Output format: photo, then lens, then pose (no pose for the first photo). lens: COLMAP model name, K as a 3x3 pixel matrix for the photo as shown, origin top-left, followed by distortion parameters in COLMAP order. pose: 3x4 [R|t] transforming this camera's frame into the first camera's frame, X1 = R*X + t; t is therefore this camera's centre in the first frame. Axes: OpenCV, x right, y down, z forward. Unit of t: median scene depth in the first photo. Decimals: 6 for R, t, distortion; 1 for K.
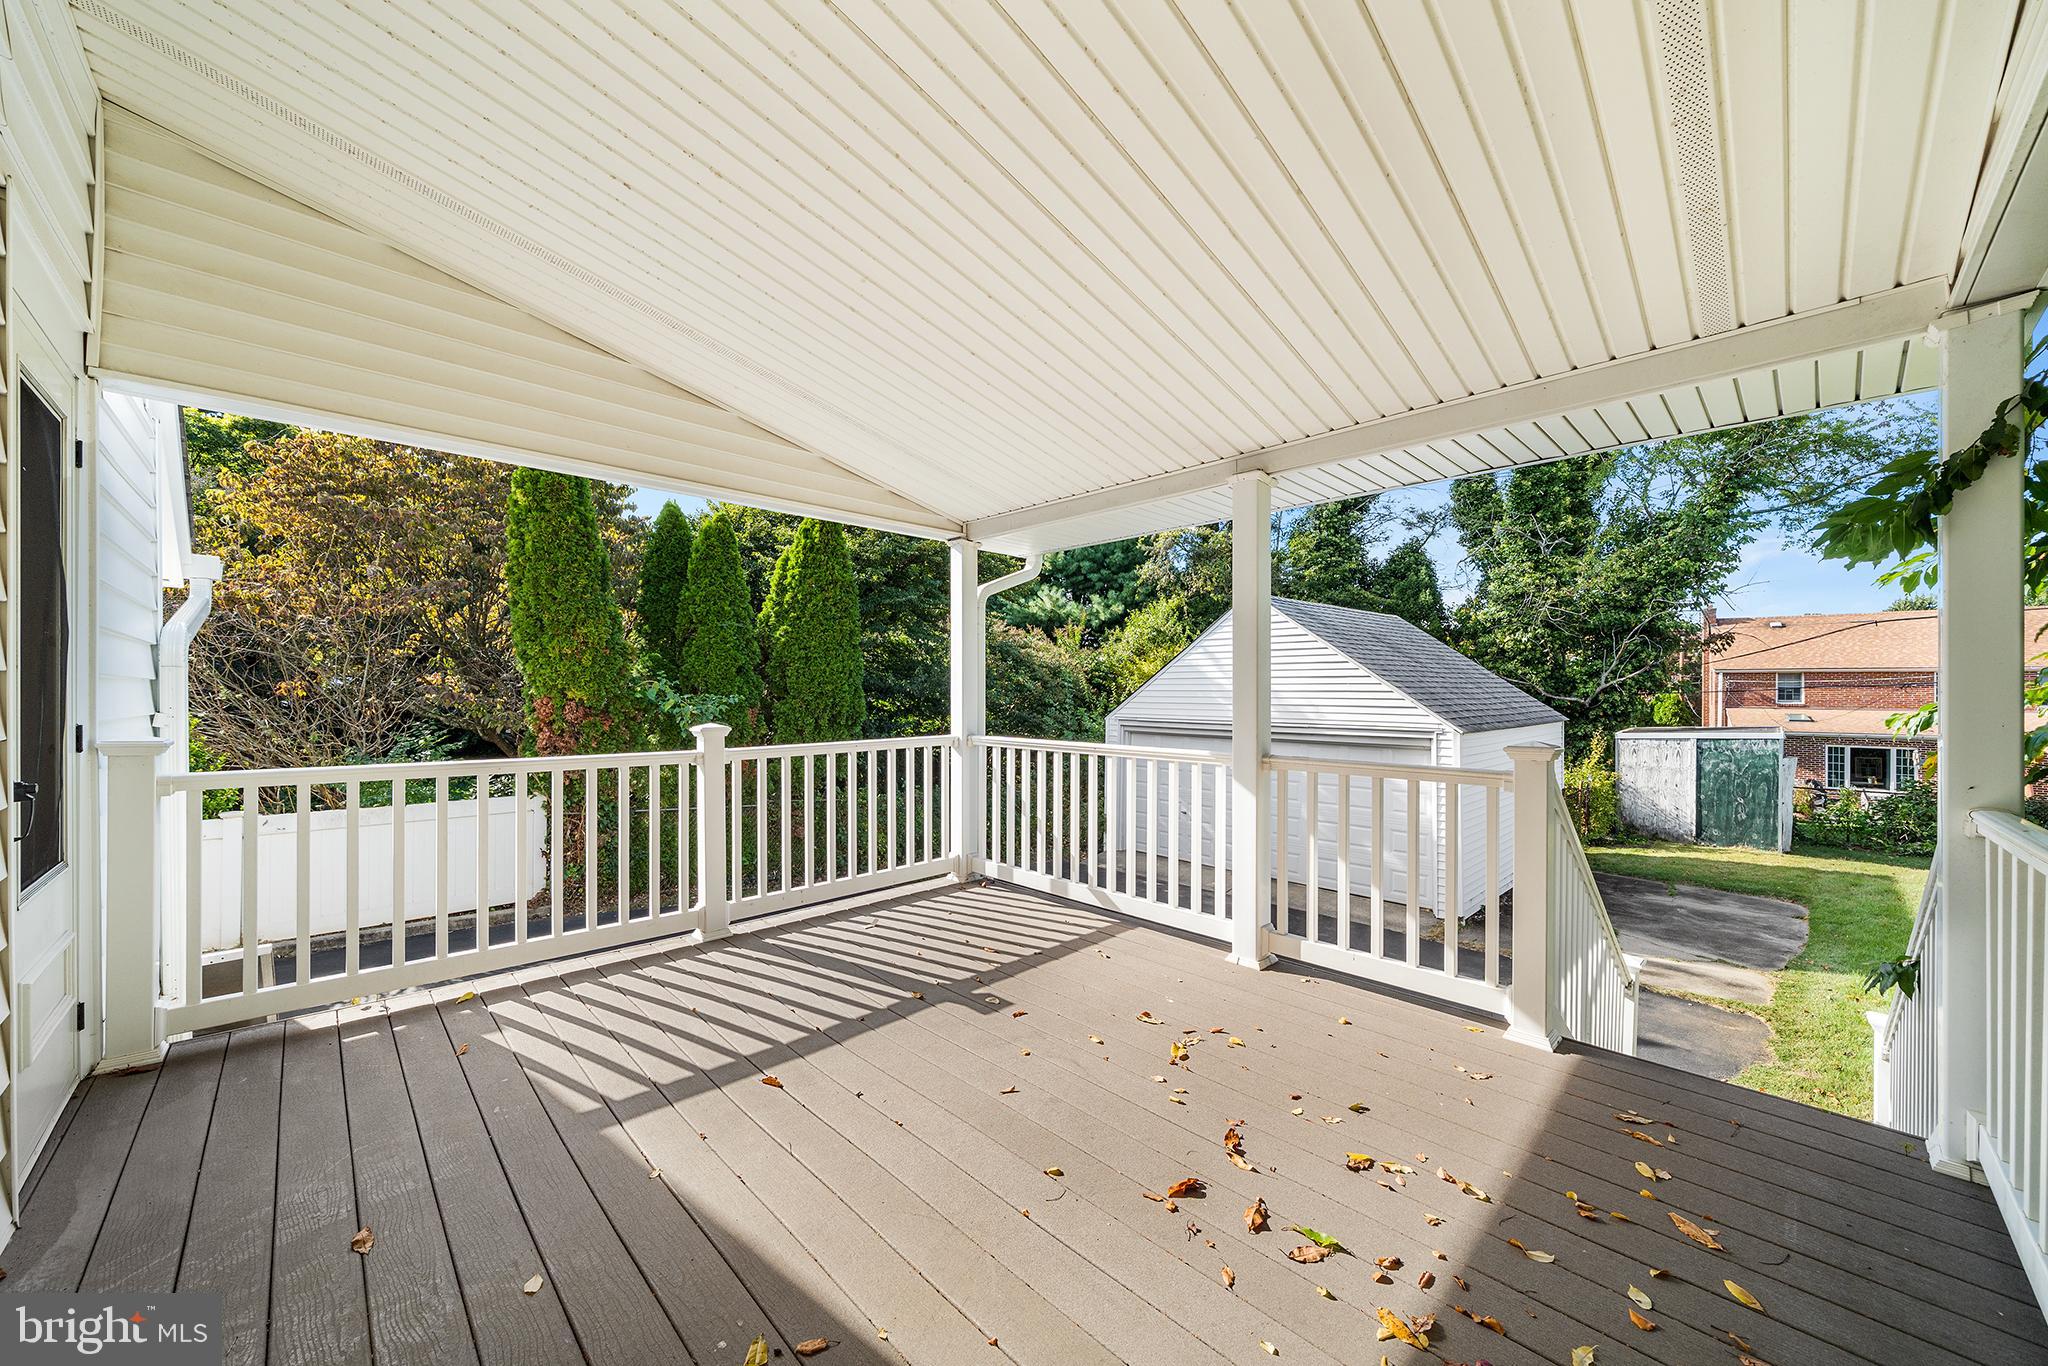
lens RADIAL K [[771.5, 0, 1009.0], [0, 771.5, 684.1], [0, 0, 1]] dist [0.000122, -0.000429]
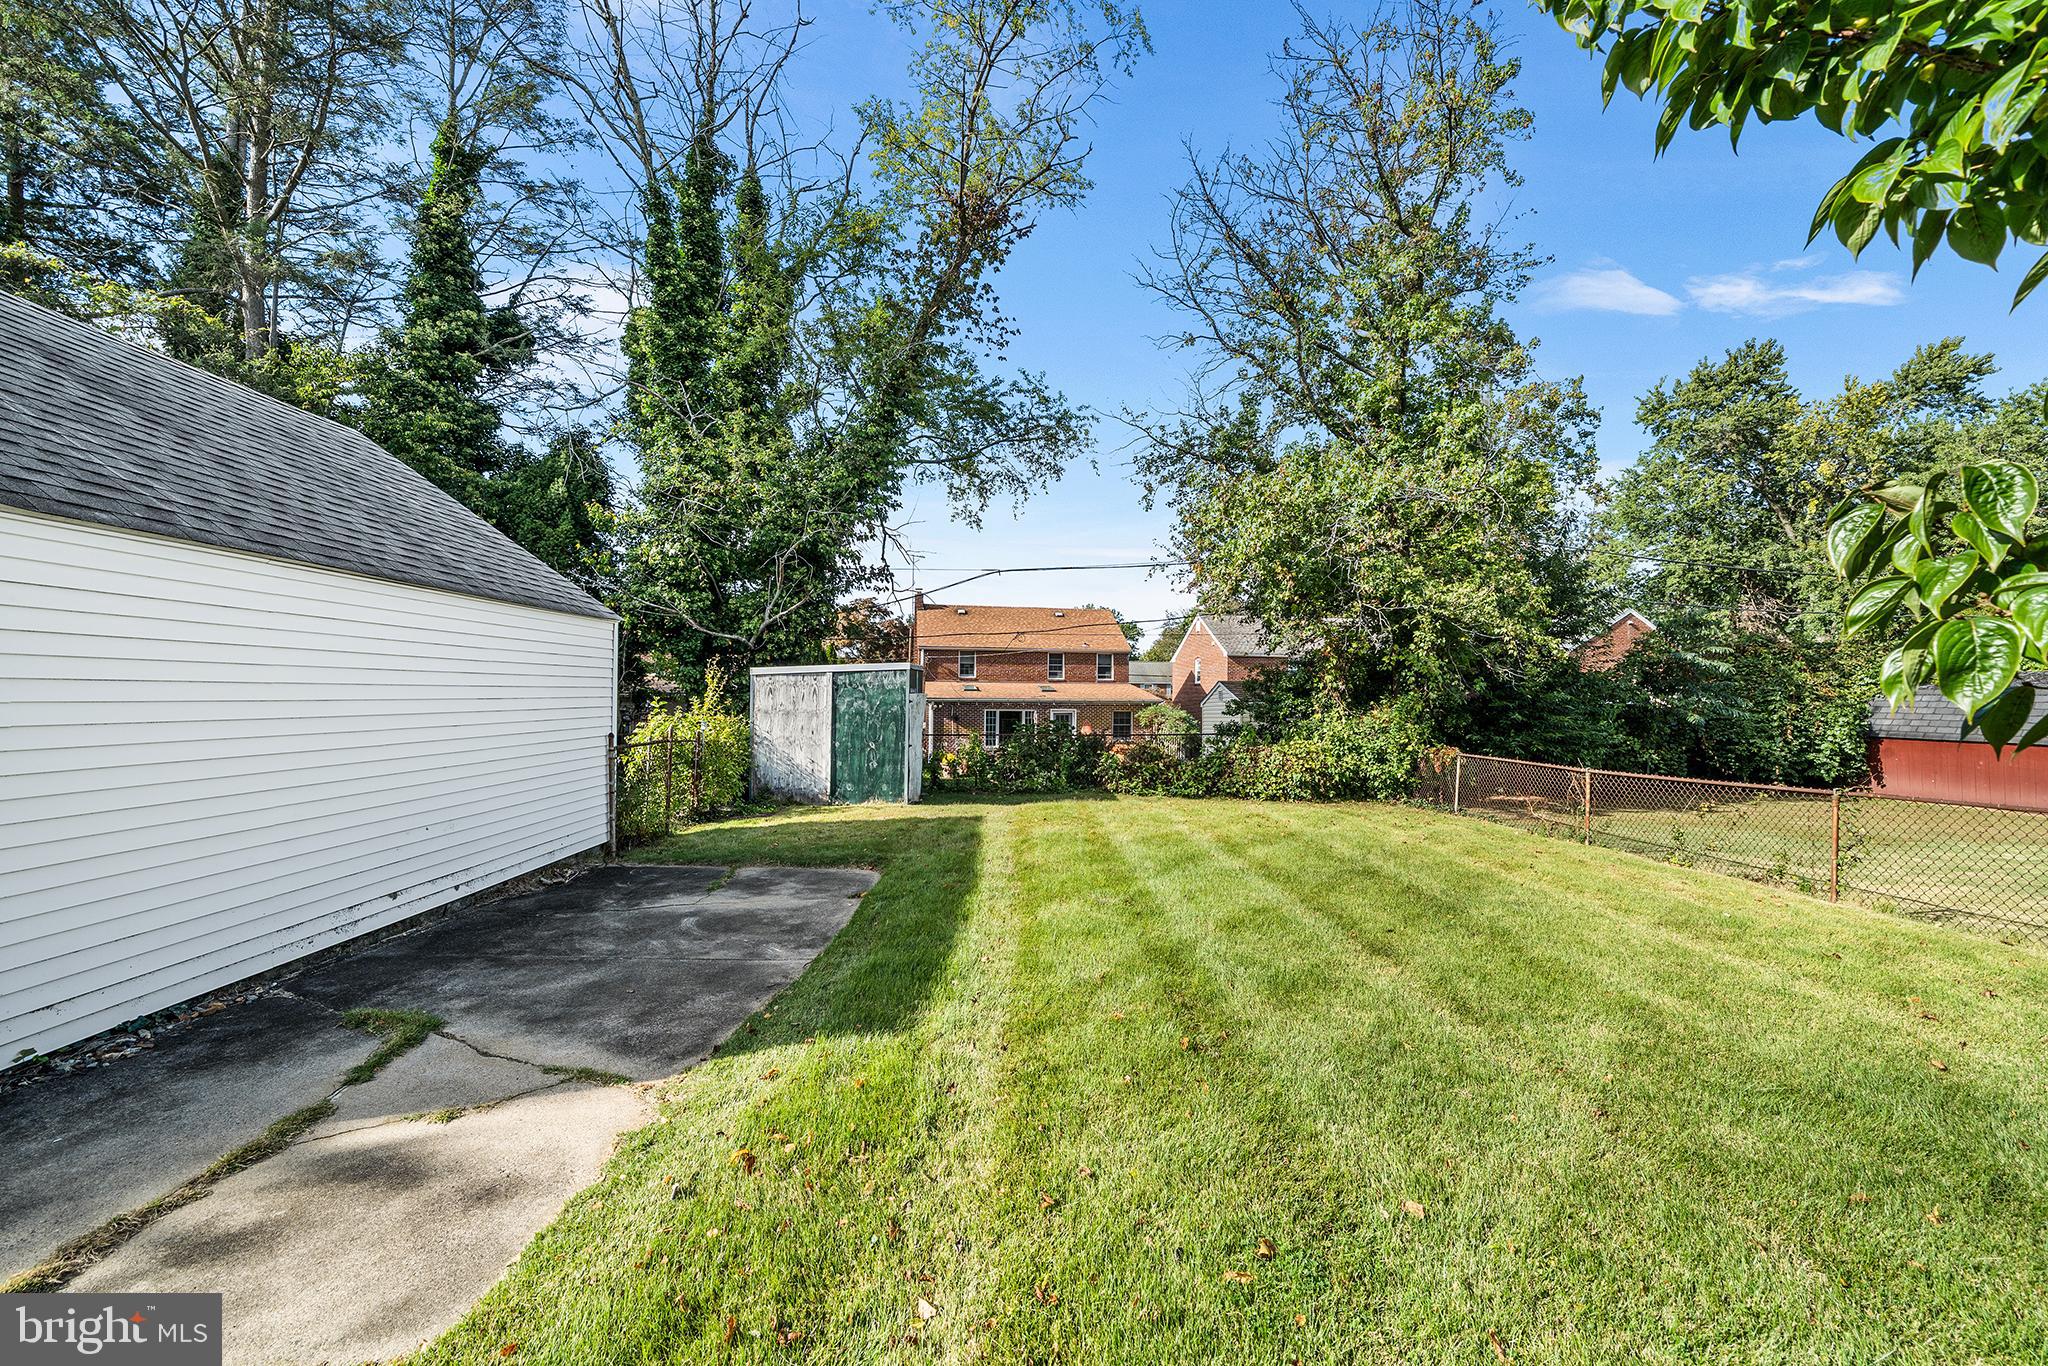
lens RADIAL K [[771.5, 0, 1033.4], [0, 771.5, 686.6], [0, 0, 1]] dist [0.000122, -0.000429]
pose [[0.666244, 0.010824, 0.745655, 0.432407], [-0.010508, 0.999932, -0.005125, 0.087147], [-0.745660, -0.004421, 0.666312, 0.310488]]
